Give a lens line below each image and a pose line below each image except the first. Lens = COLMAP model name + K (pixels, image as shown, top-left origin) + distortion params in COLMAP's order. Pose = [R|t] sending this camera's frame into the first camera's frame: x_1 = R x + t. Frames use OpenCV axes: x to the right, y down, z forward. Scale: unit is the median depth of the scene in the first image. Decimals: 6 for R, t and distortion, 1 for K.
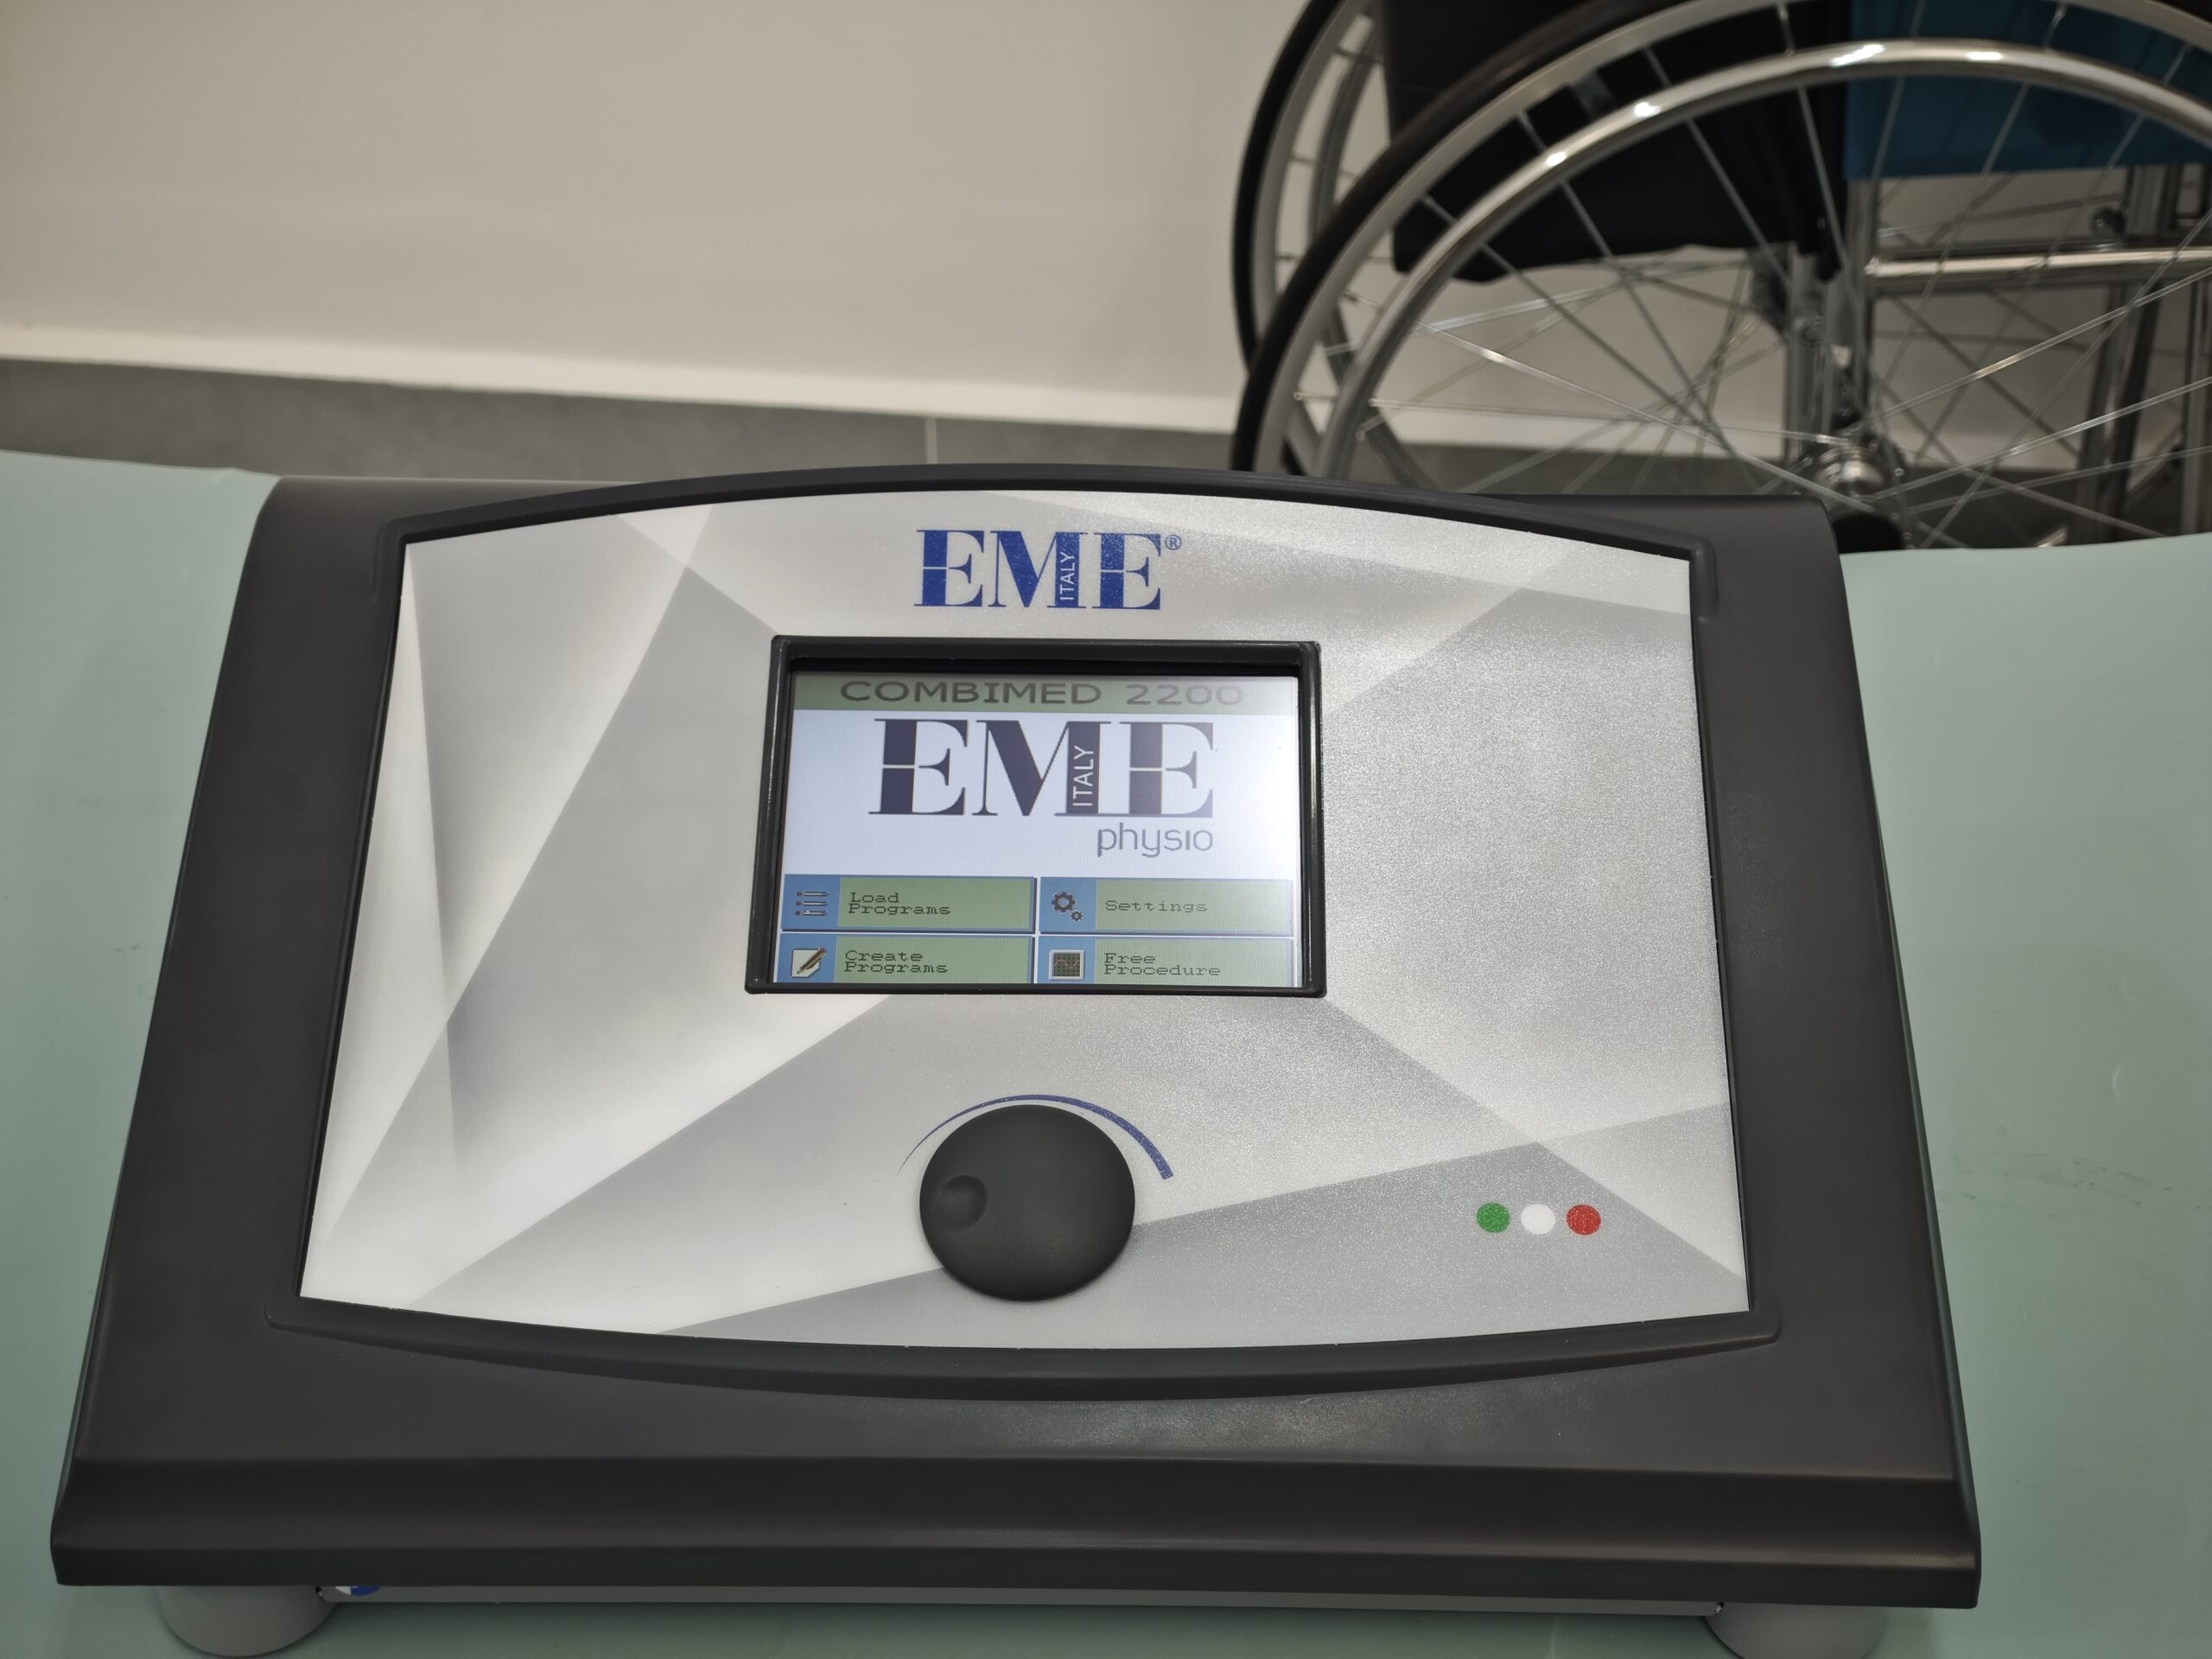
lens RADIAL K [[3870.6, 0, 1143.0], [0, 3870.6, 840.5], [0, 0, 1]] dist [0.245445, 0.000000]
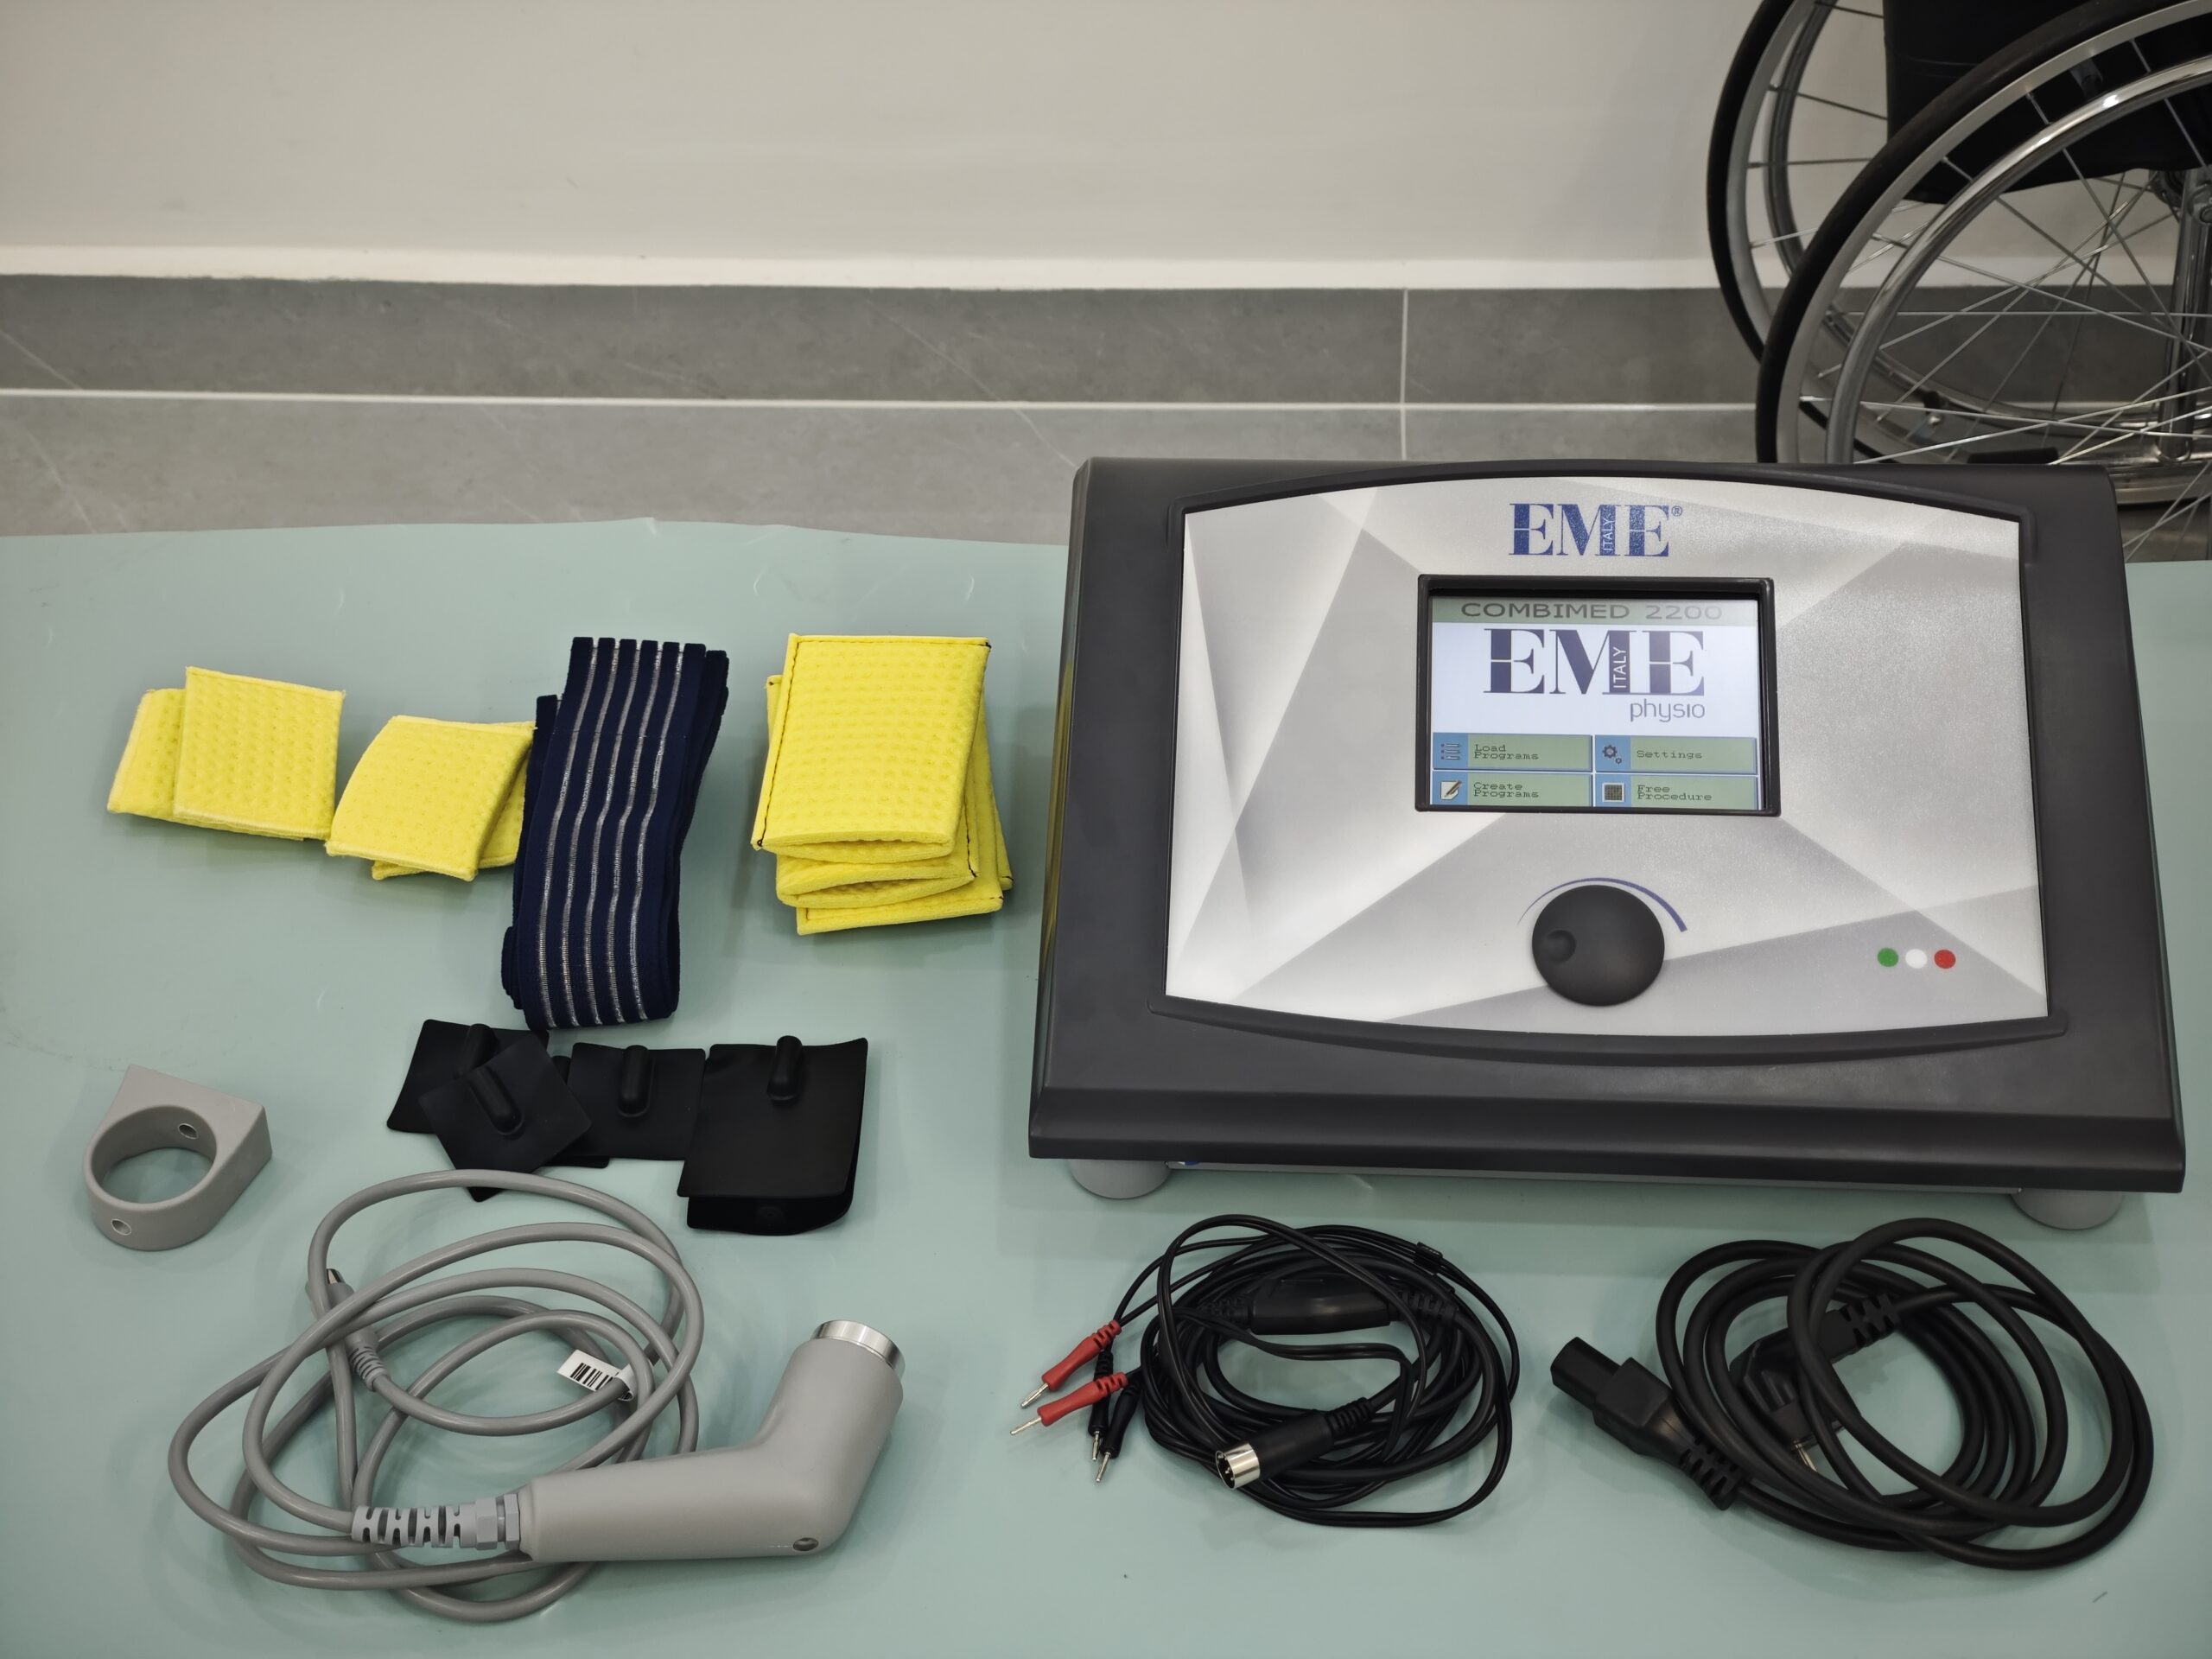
lens RADIAL K [[4019.5, 0, 1090.7], [0, 4019.5, 848.3], [0, 0, 1]] dist [0.203462, 0.000000]
pose [[0.998132, 0.007720, -0.060613, -0.131974], [-0.000347, 0.992686, 0.120726, -0.143678], [0.061101, -0.120480, 0.990834, -0.653147]]
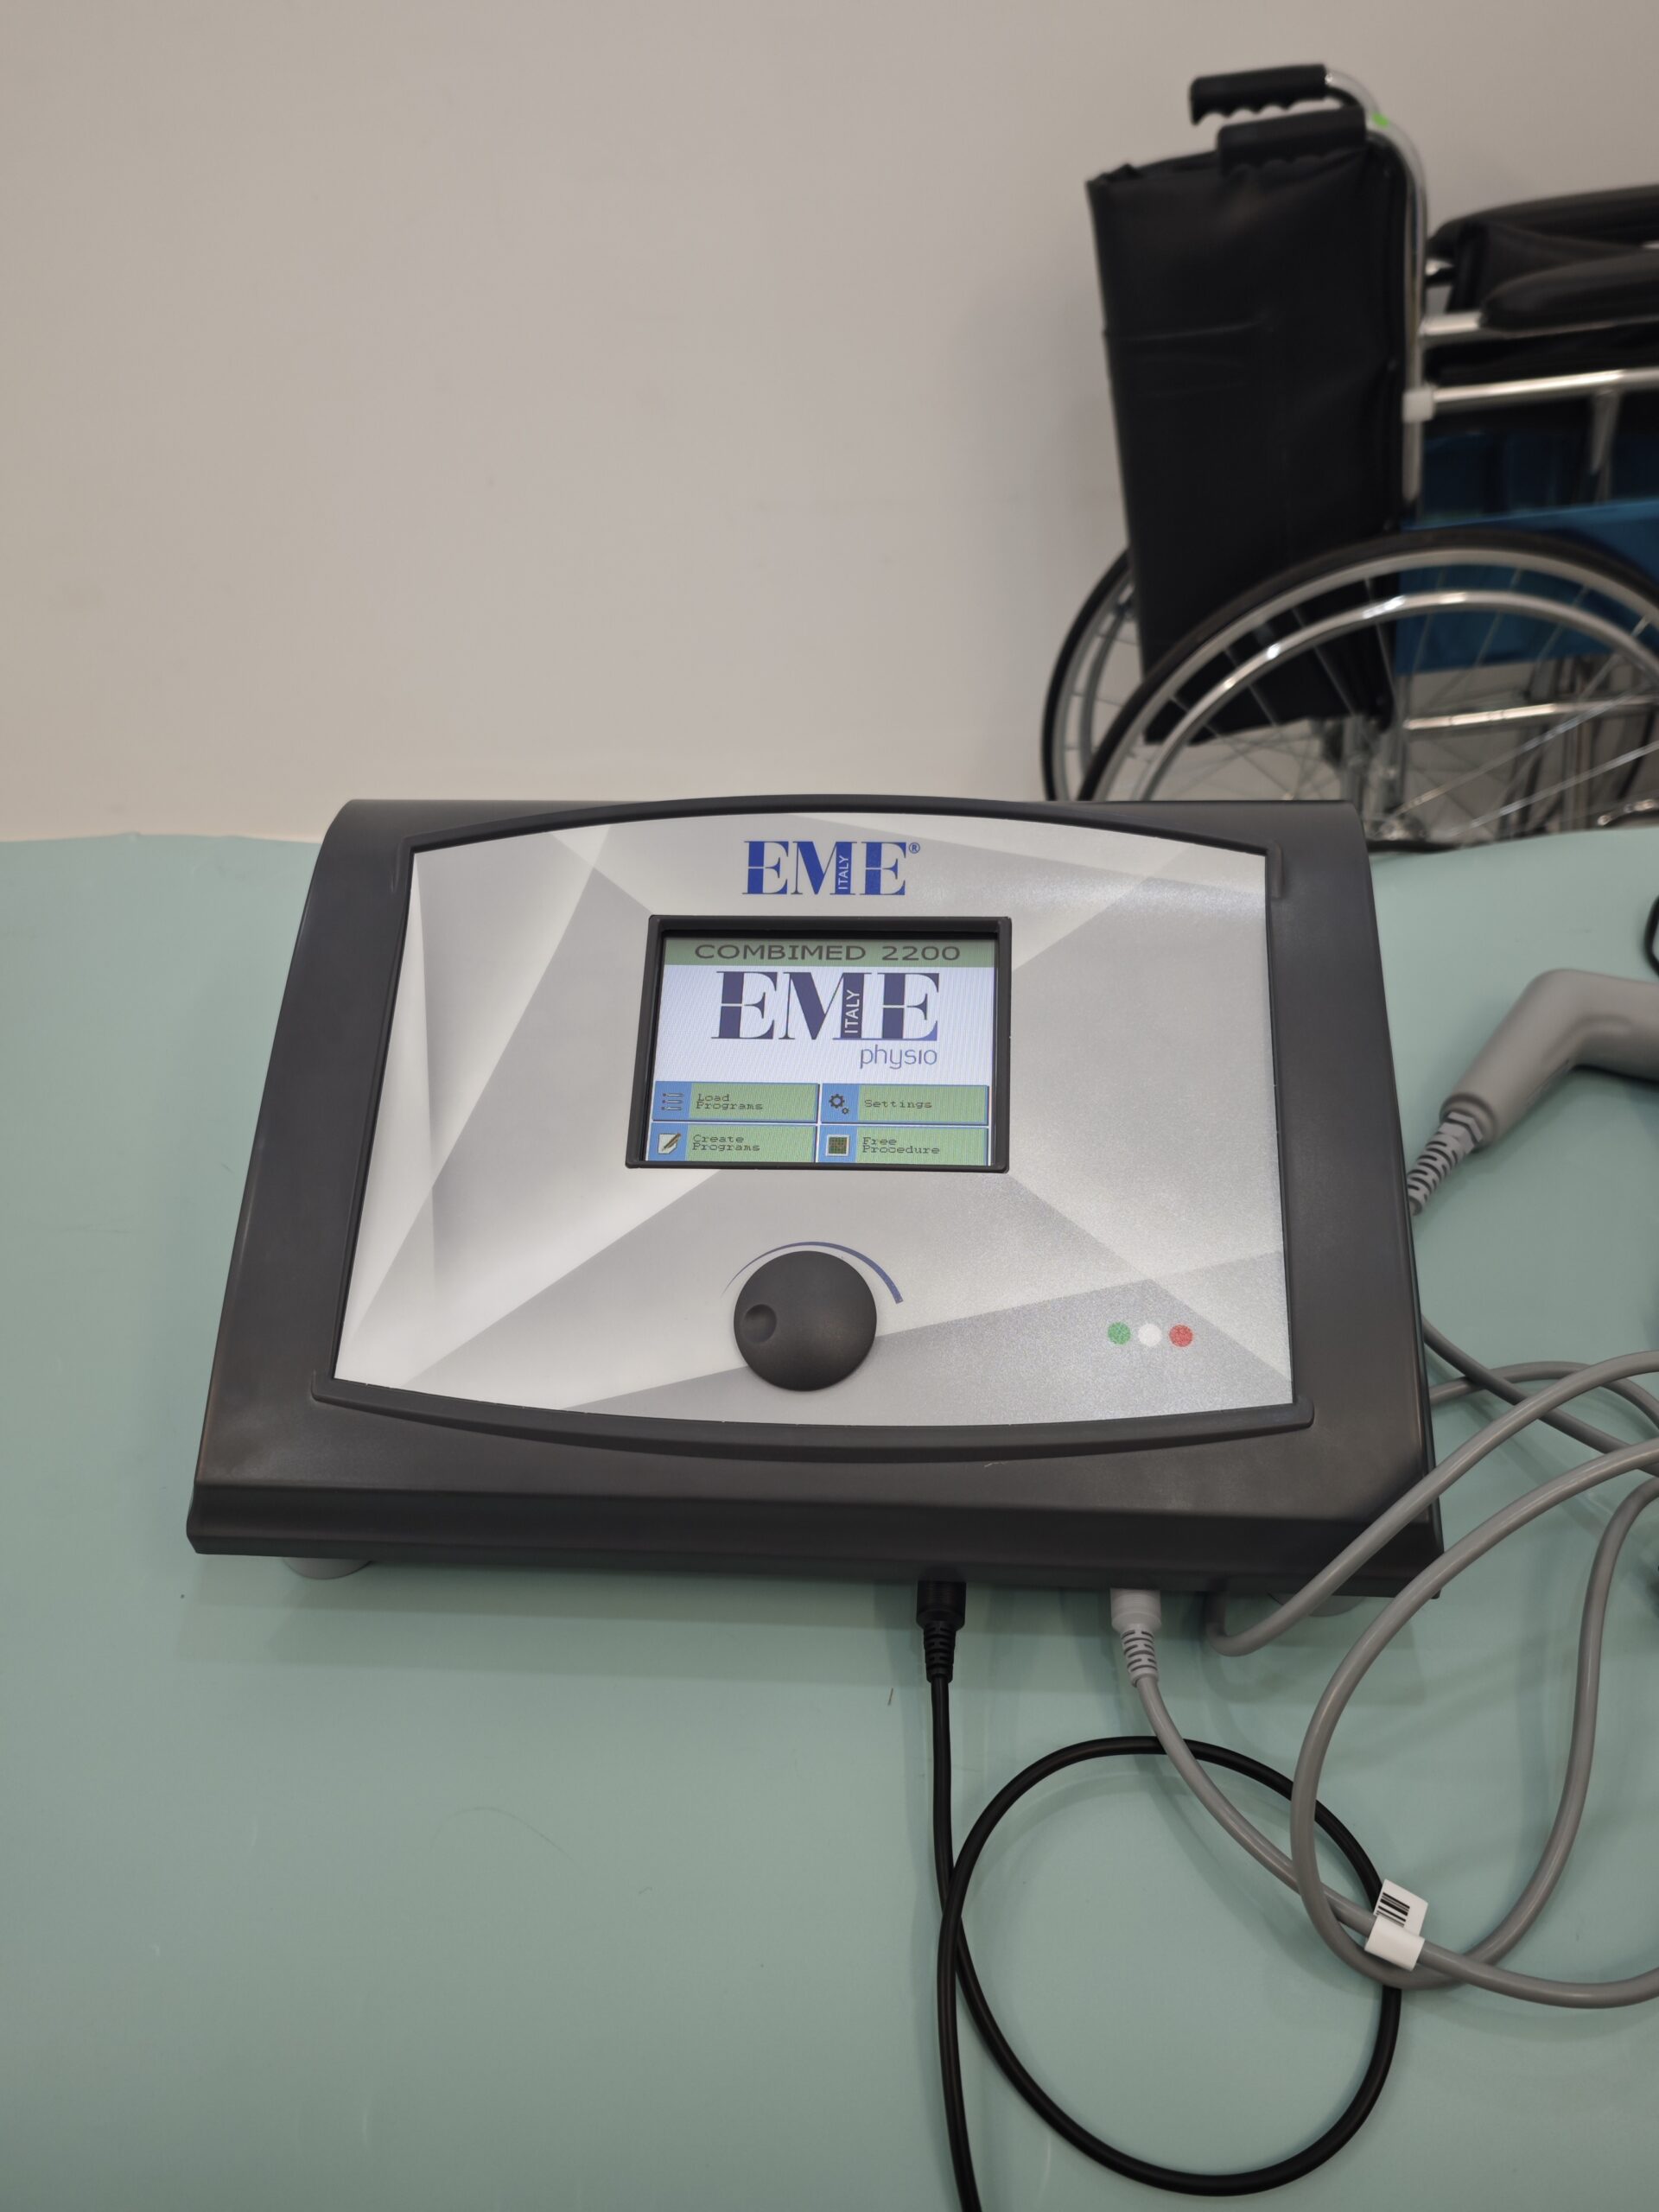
lens RADIAL K [[1828.7, 0, 838.1], [0, 1828.7, 1114.8], [0, 0, 1]] dist [0.142668, -0.003109]
pose [[0.996891, 0.003443, -0.078718, 0.035957], [0.009387, 0.986741, 0.162032, -0.094046], [0.078232, -0.162267, 0.983641, 0.295758]]
